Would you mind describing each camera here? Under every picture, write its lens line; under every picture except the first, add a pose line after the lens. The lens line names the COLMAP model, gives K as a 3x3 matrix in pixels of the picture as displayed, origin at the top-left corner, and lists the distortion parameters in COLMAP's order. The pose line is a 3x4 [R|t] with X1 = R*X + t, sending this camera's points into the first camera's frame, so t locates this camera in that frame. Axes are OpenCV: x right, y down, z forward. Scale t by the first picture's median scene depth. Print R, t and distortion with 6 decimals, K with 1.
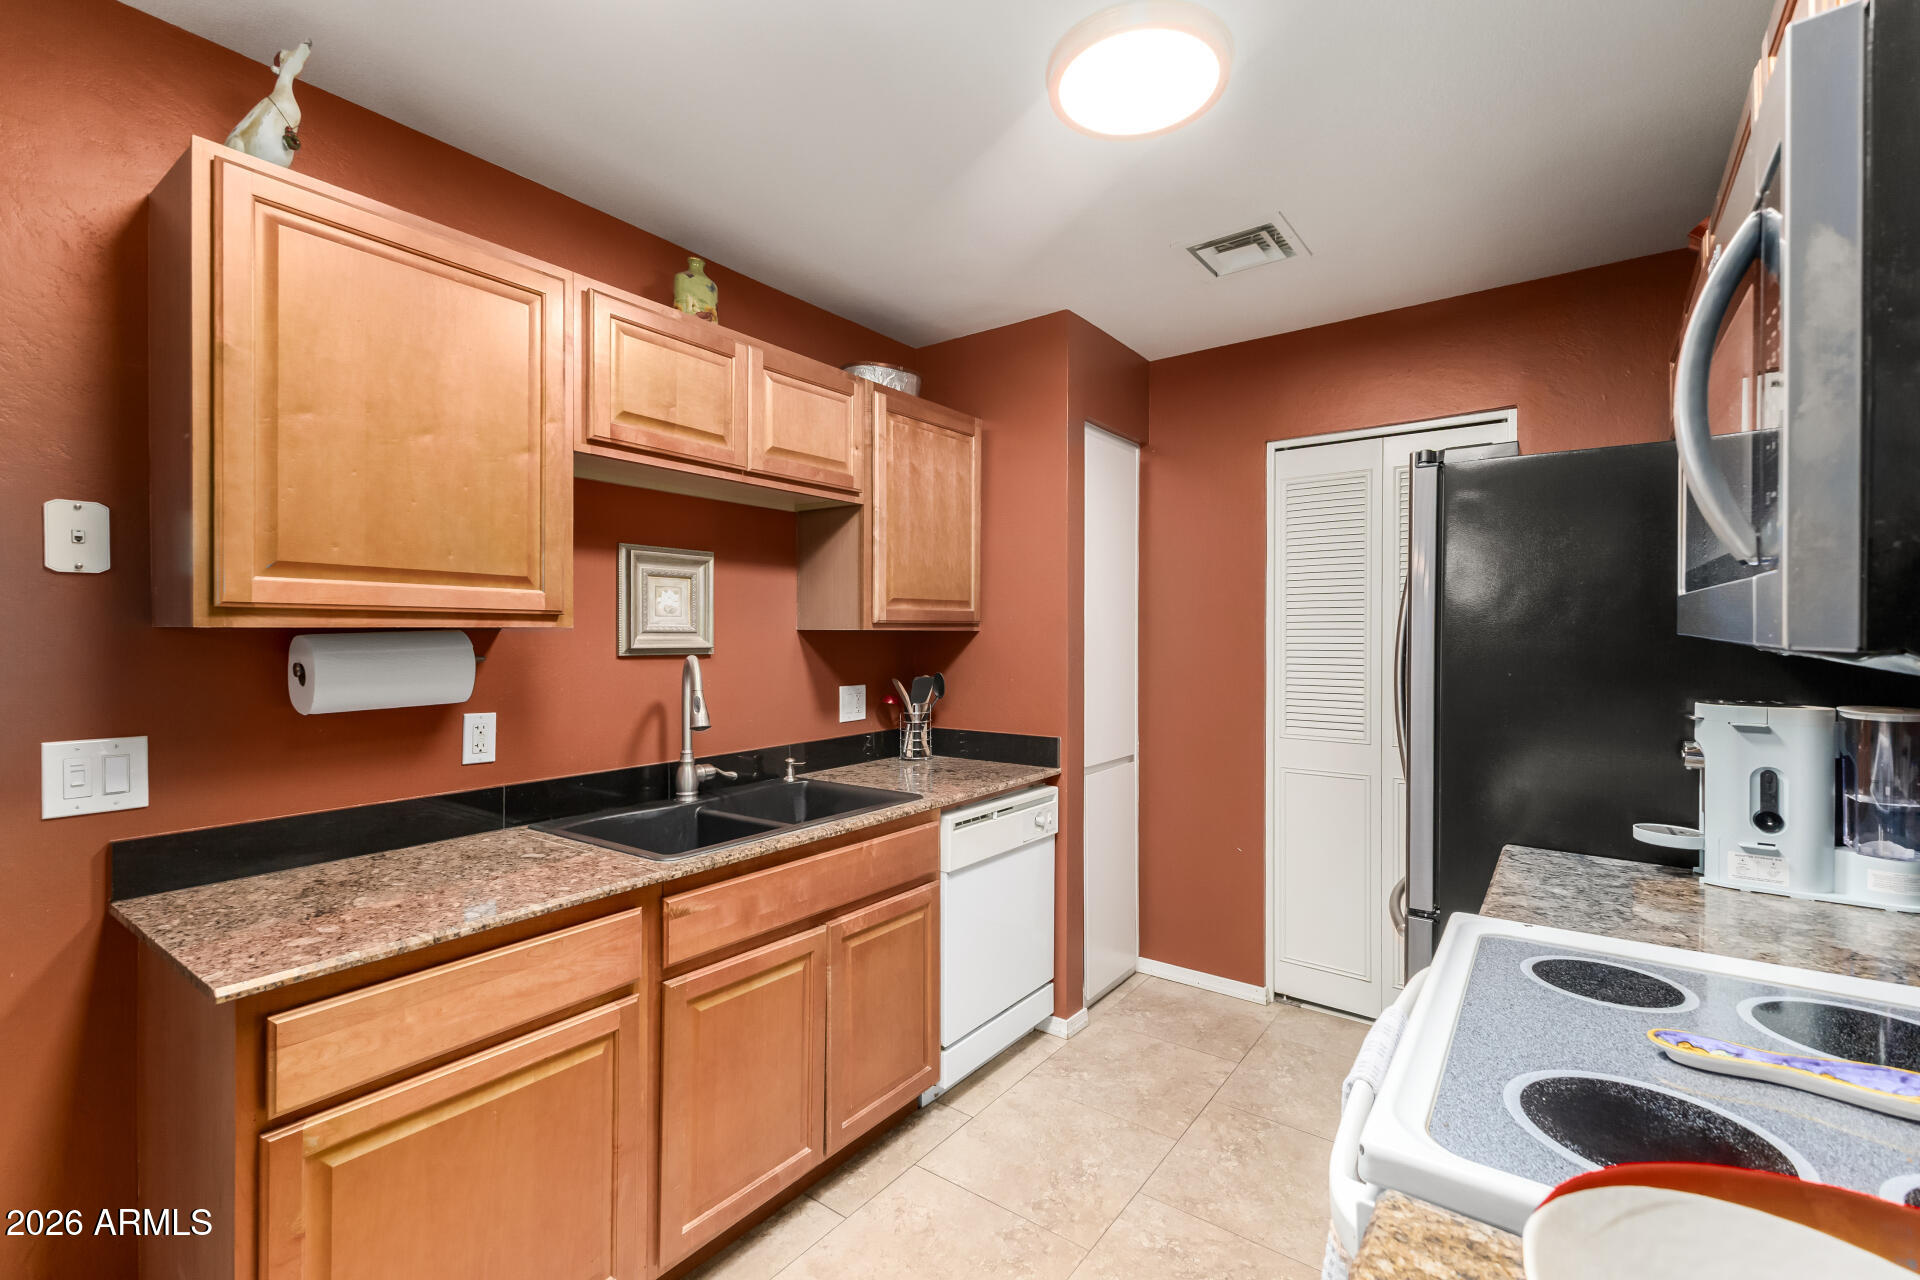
lens RADIAL K [[841.7, 0, 951.6], [0, 841.7, 635.1], [0, 0, 1]] dist [0.016533, -0.003429]
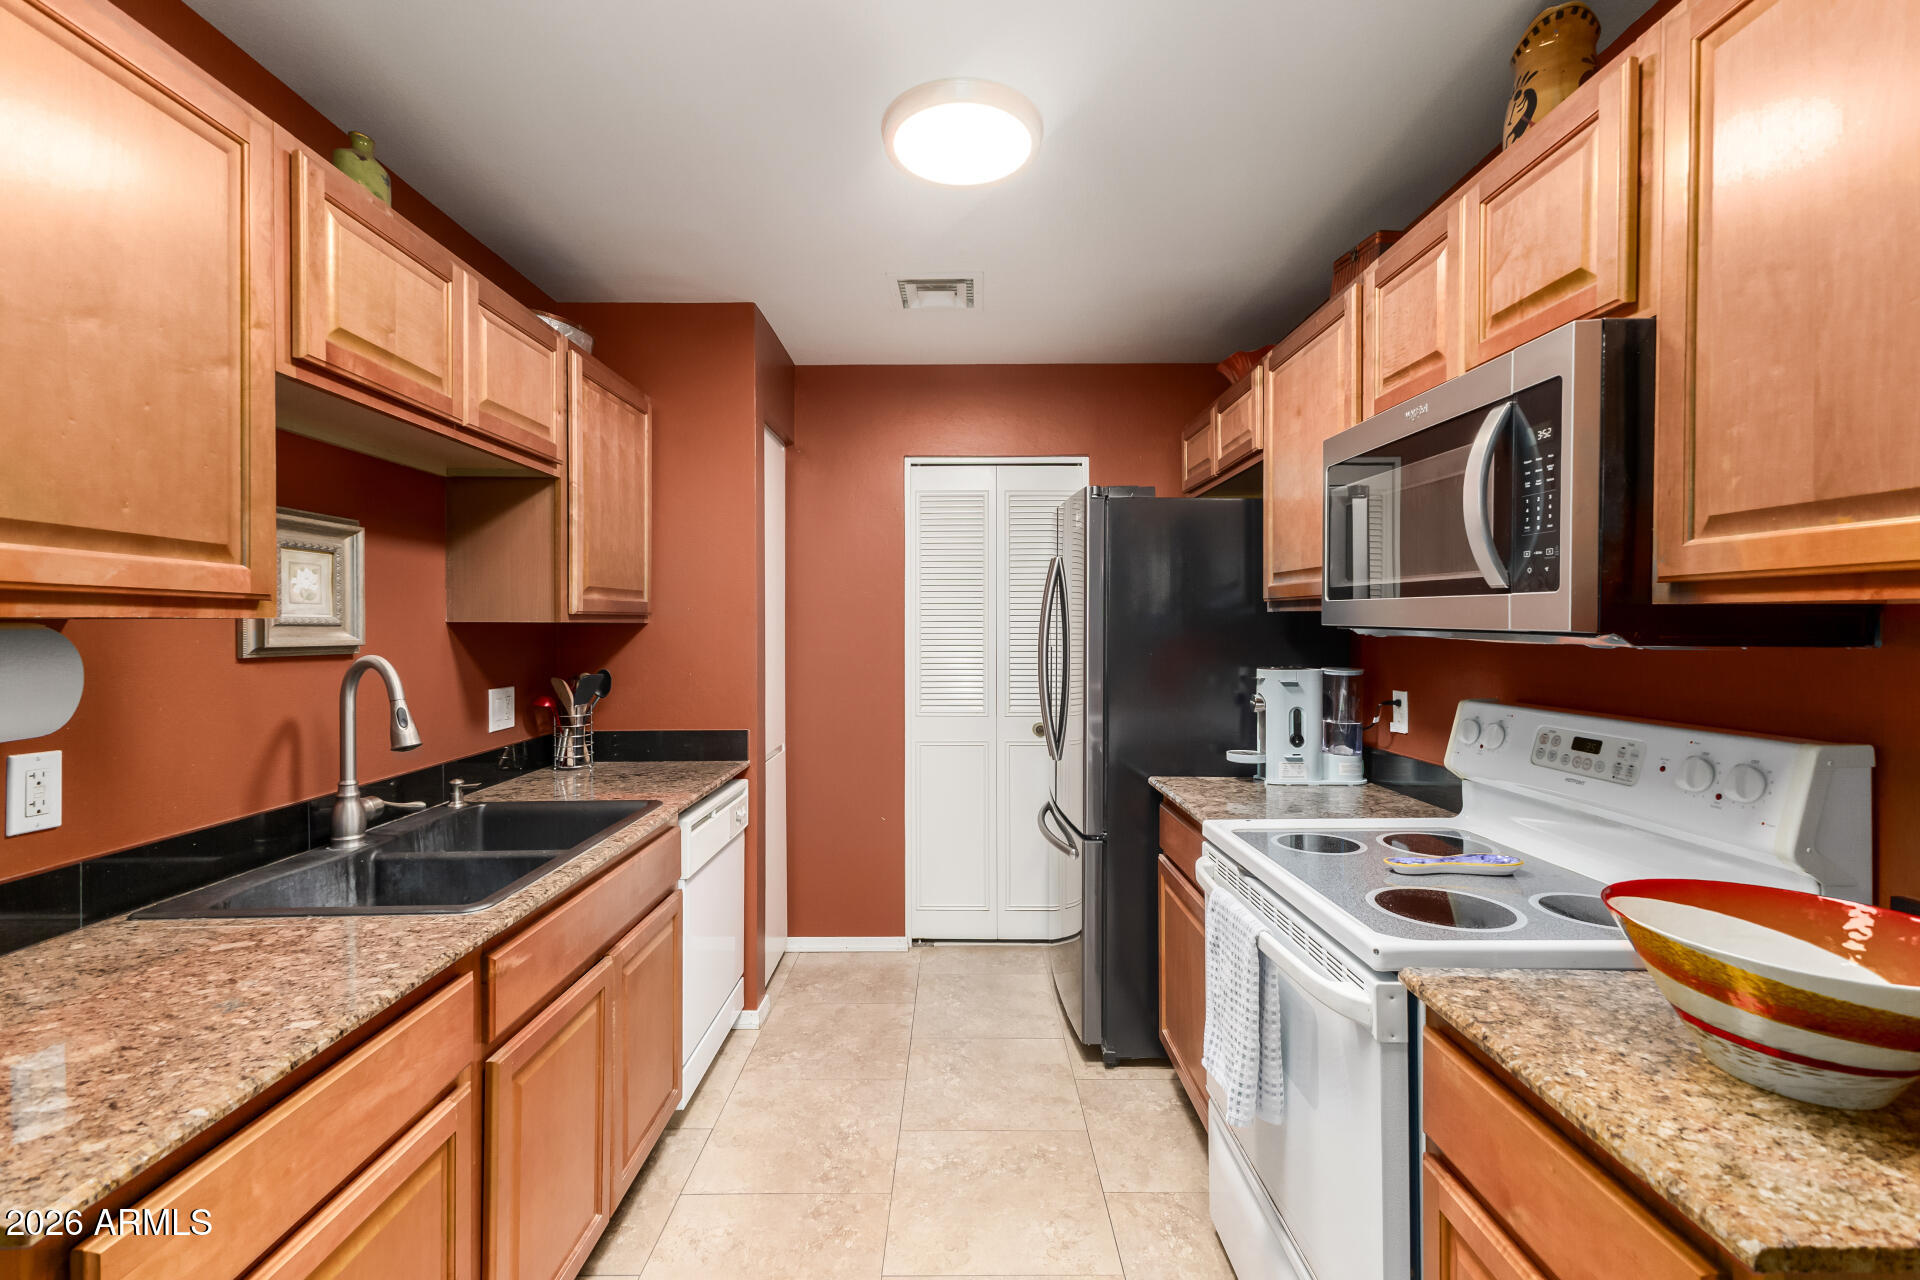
lens RADIAL K [[841.7, 0, 958.3], [0, 841.7, 627.0], [0, 0, 1]] dist [0.016533, -0.003429]
pose [[0.802859, -0.003336, 0.596160, -0.337131], [0.003615, 0.999993, 0.000728, -0.000026], [-0.596158, 0.001570, 0.802865, 0.062507]]
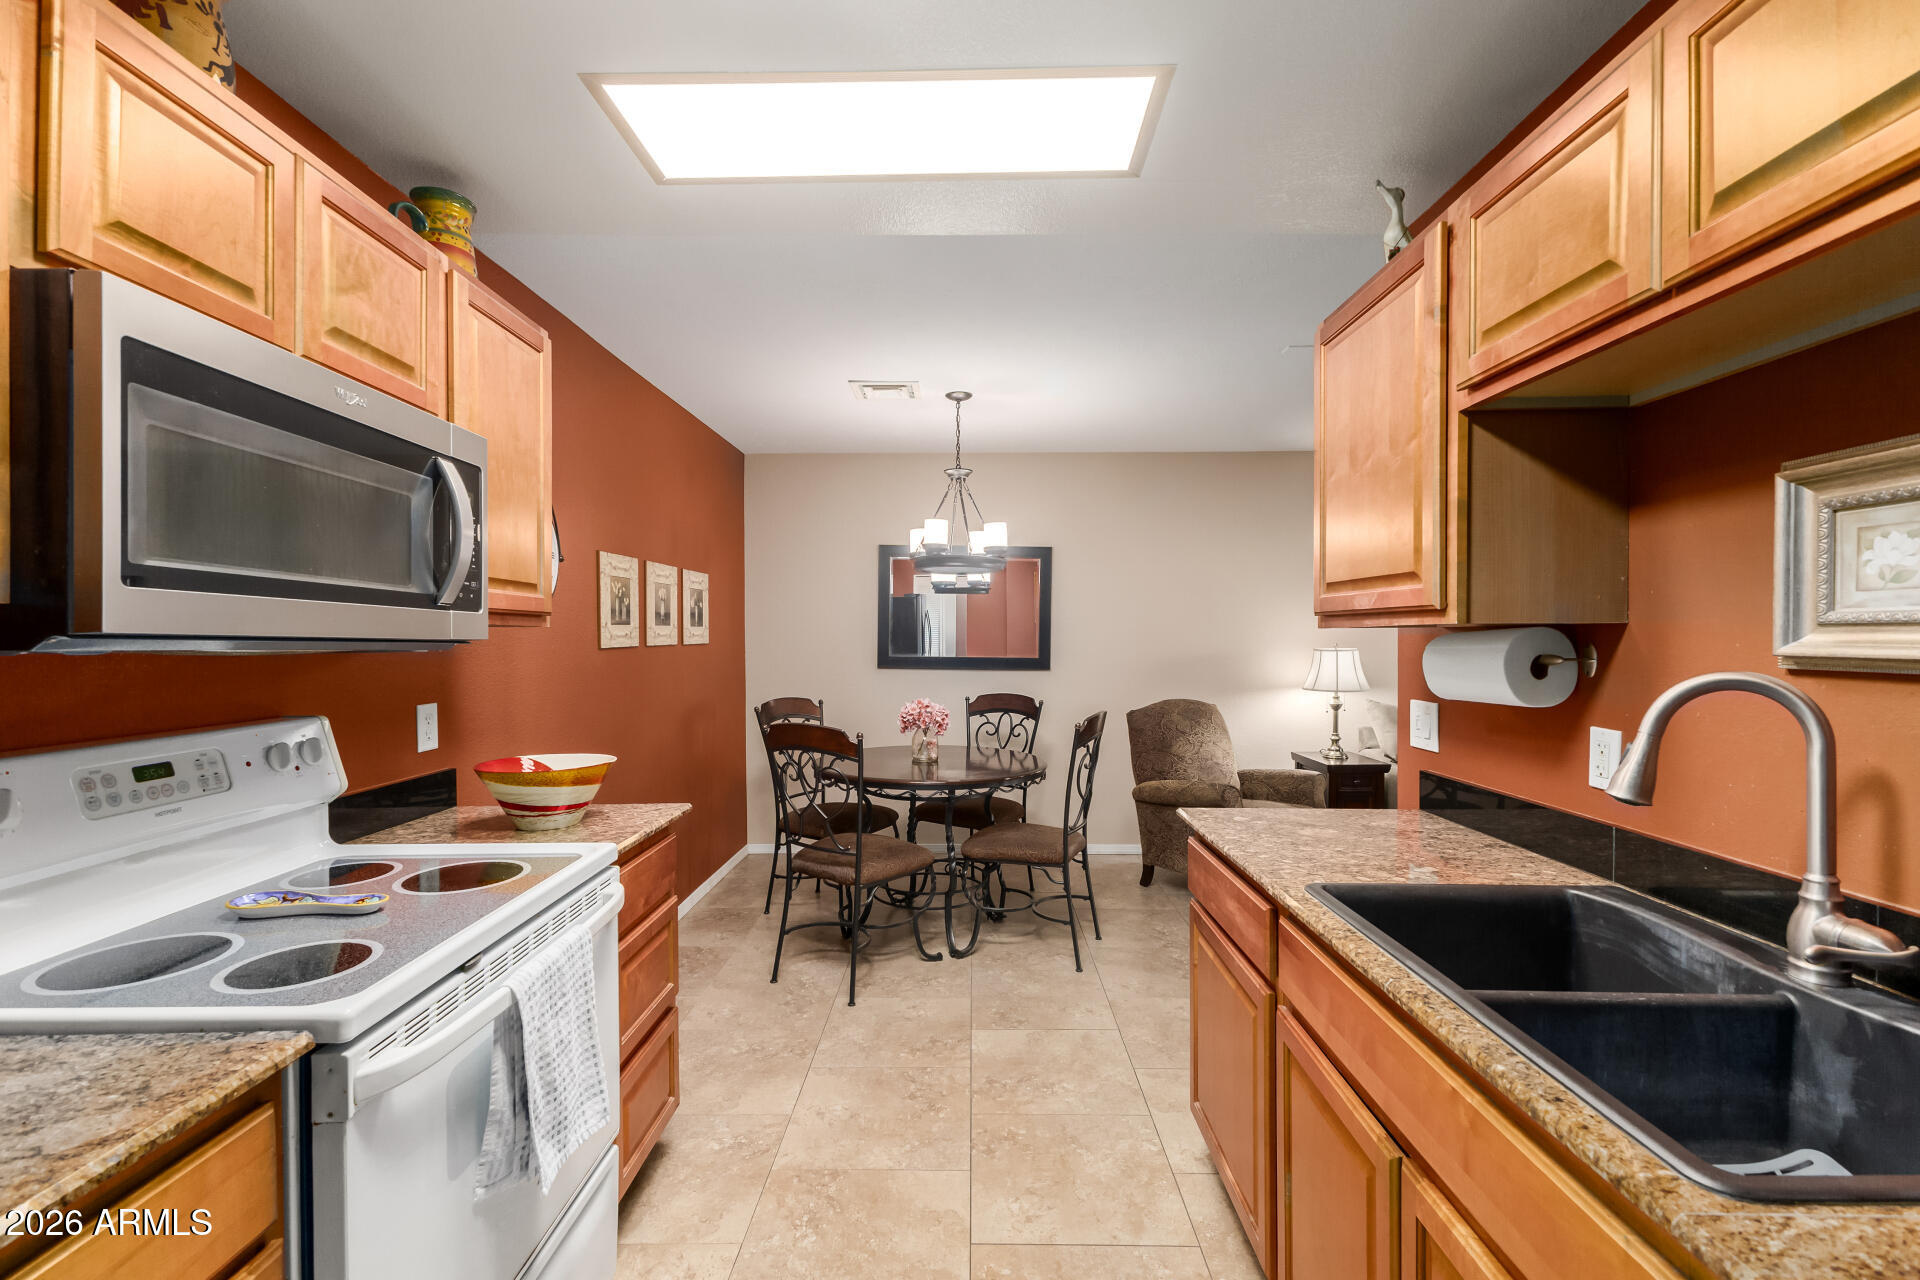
lens RADIAL K [[841.7, 0, 990.4], [0, 841.7, 644.1], [0, 0, 1]] dist [0.016533, -0.003429]
pose [[-0.786824, 0.008980, -0.617112, 0.354161], [0.002246, 0.999929, 0.011687, 0.000946], [0.617173, 0.007809, -0.786788, 1.119824]]
